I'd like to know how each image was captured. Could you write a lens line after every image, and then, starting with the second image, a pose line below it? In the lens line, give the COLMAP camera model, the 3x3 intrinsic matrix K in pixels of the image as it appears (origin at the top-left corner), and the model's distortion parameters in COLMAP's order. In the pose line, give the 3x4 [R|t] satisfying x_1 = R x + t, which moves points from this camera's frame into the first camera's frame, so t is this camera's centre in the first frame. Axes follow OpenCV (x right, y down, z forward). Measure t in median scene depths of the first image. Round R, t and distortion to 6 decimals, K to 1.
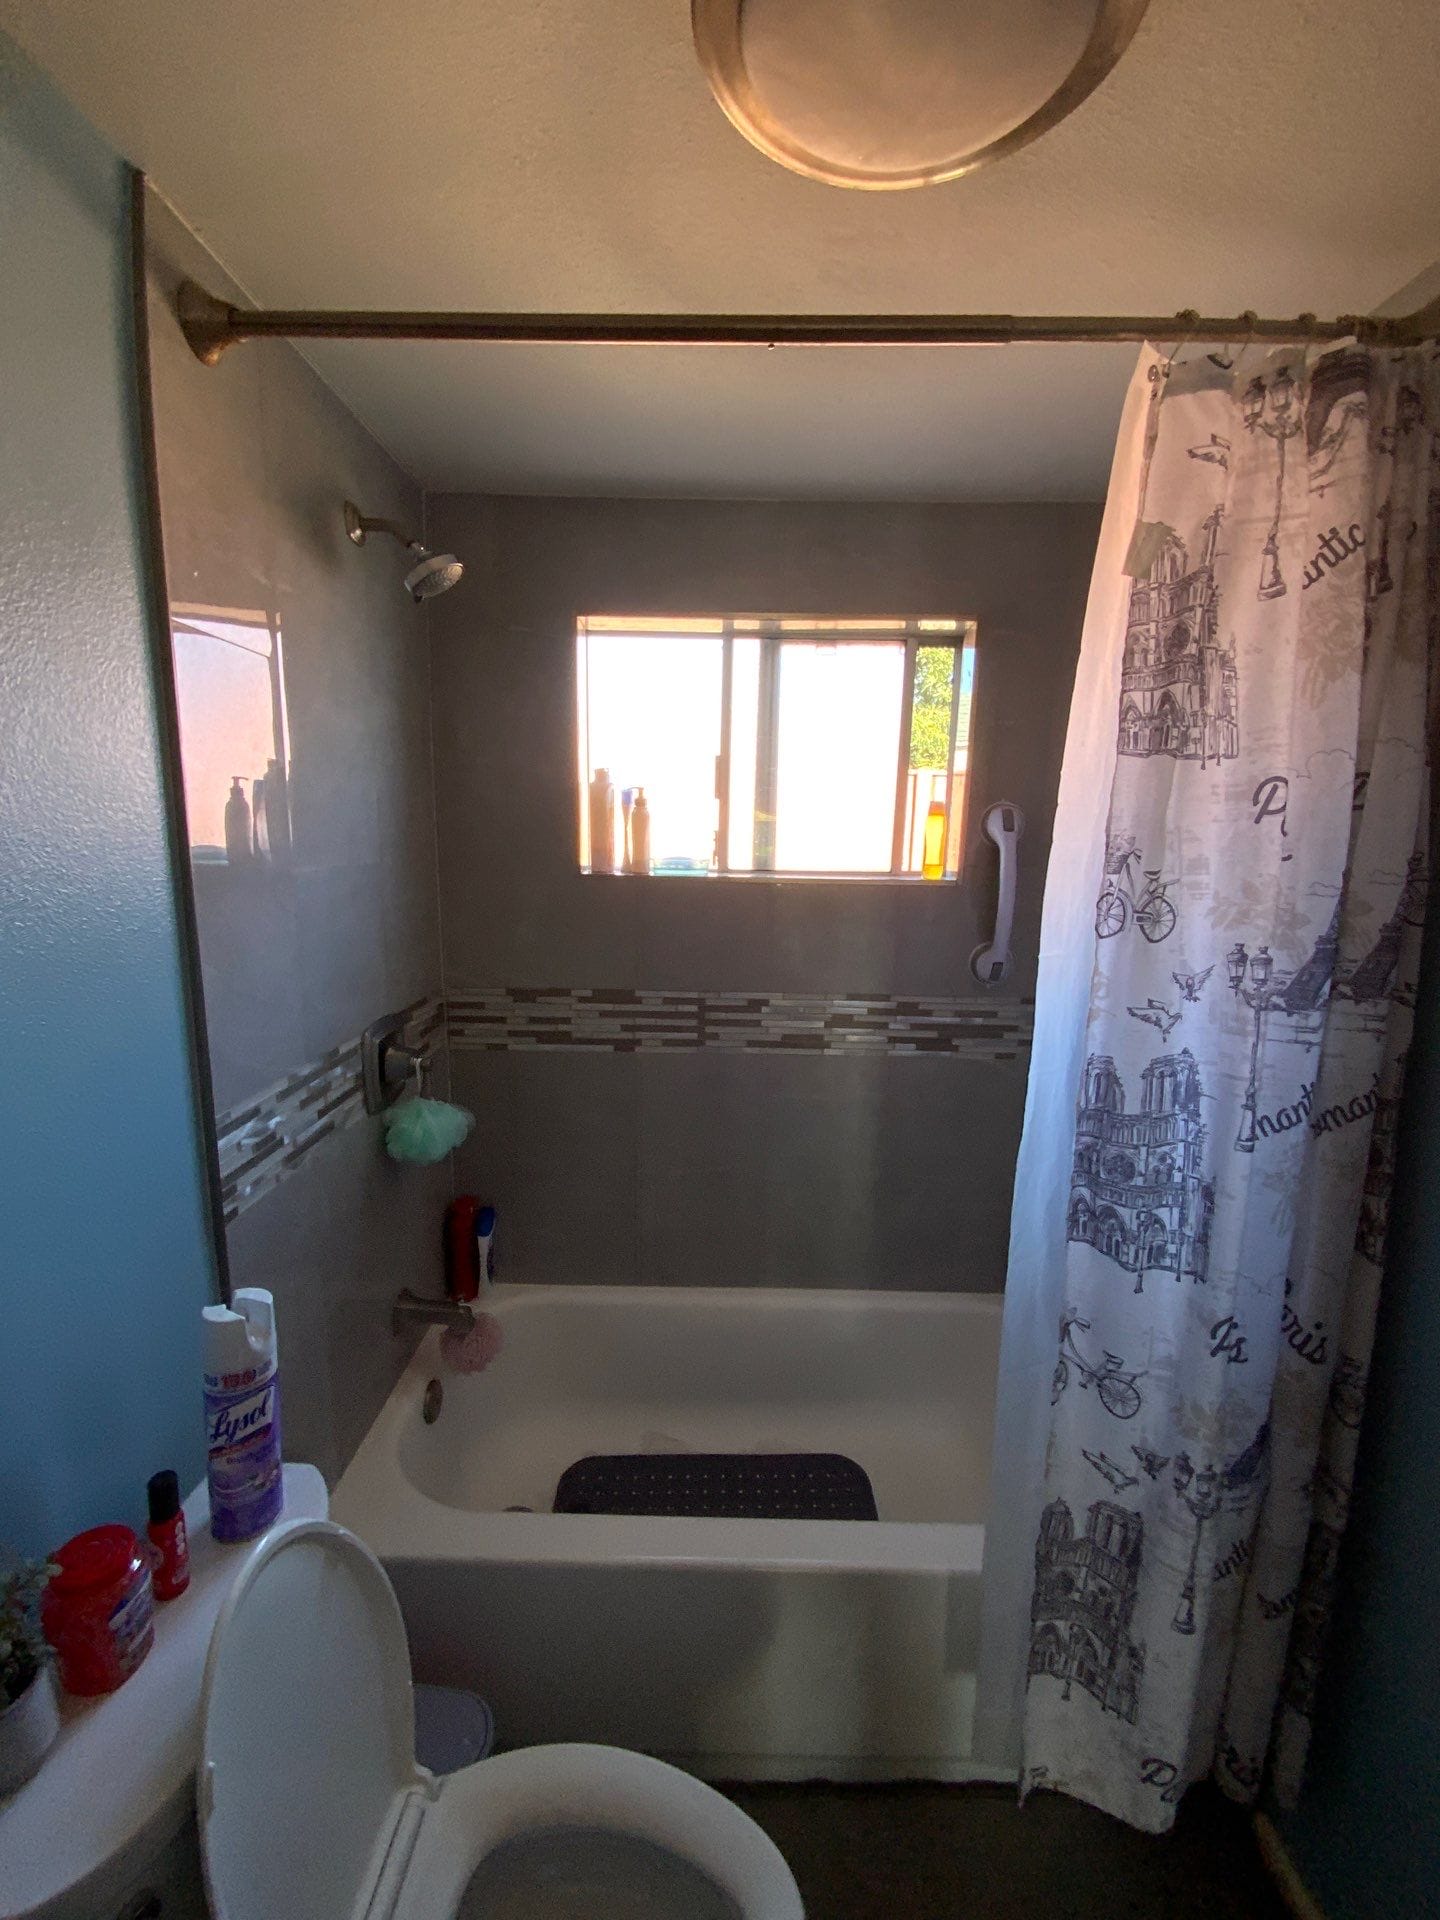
lens RADIAL K [[776.5, 0, 720.0], [0, 776.5, 960.0], [0, 0, 1]] dist [0.013012, -0.013684]
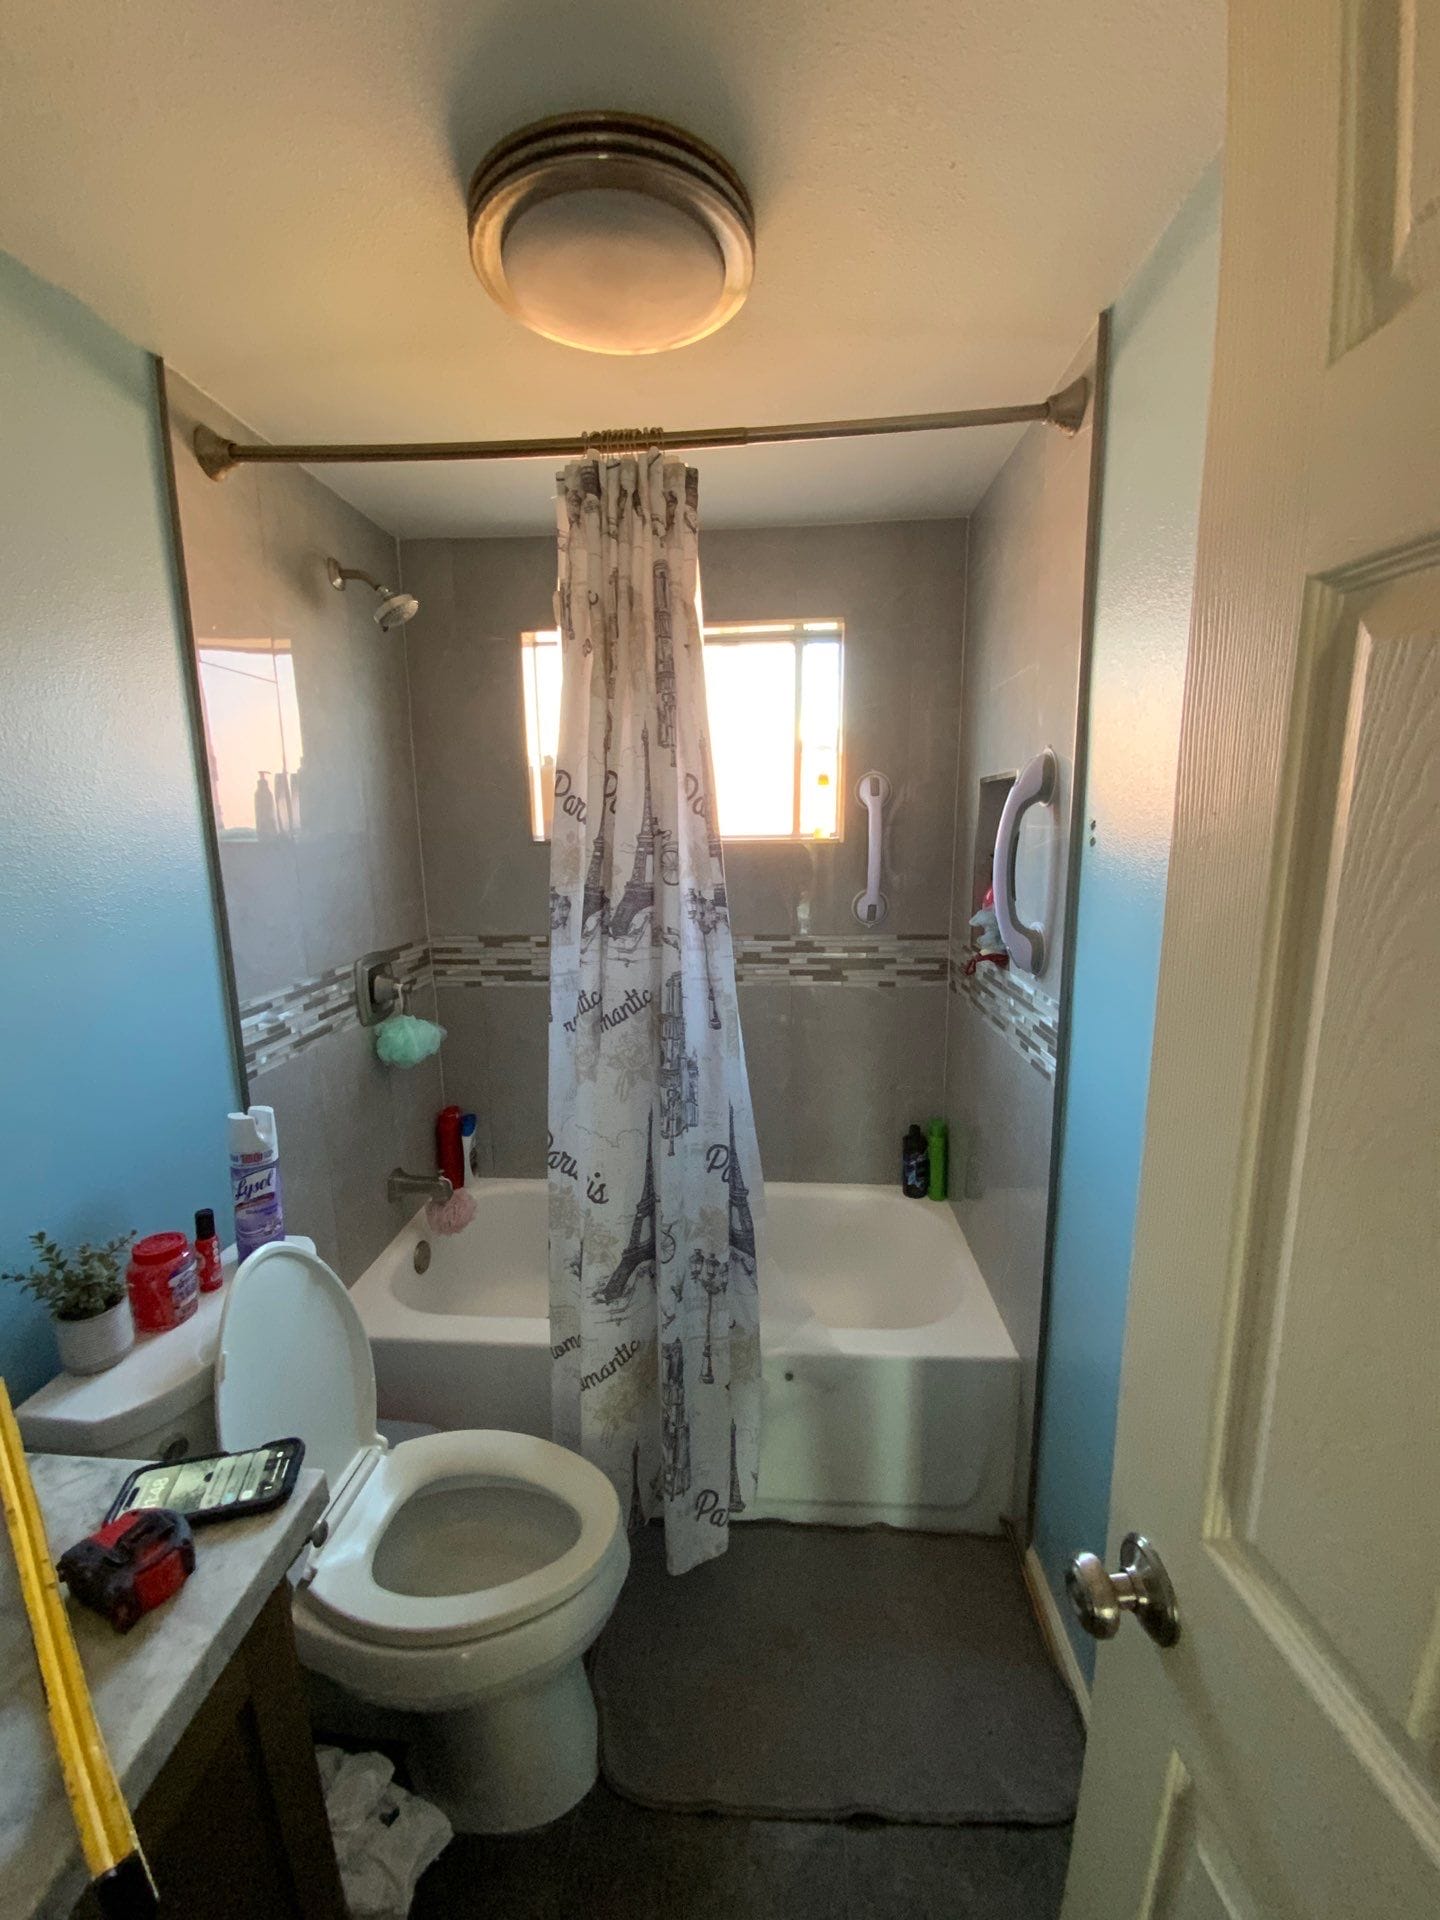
lens RADIAL K [[776.5, 0, 720.0], [0, 776.5, 960.0], [0, 0, 1]] dist [0.013012, -0.013684]
pose [[0.998152, -0.018423, -0.057912, 0.245598], [0.019257, 0.999718, 0.013880, 0.088234], [0.057640, -0.014970, 0.998225, -0.291622]]
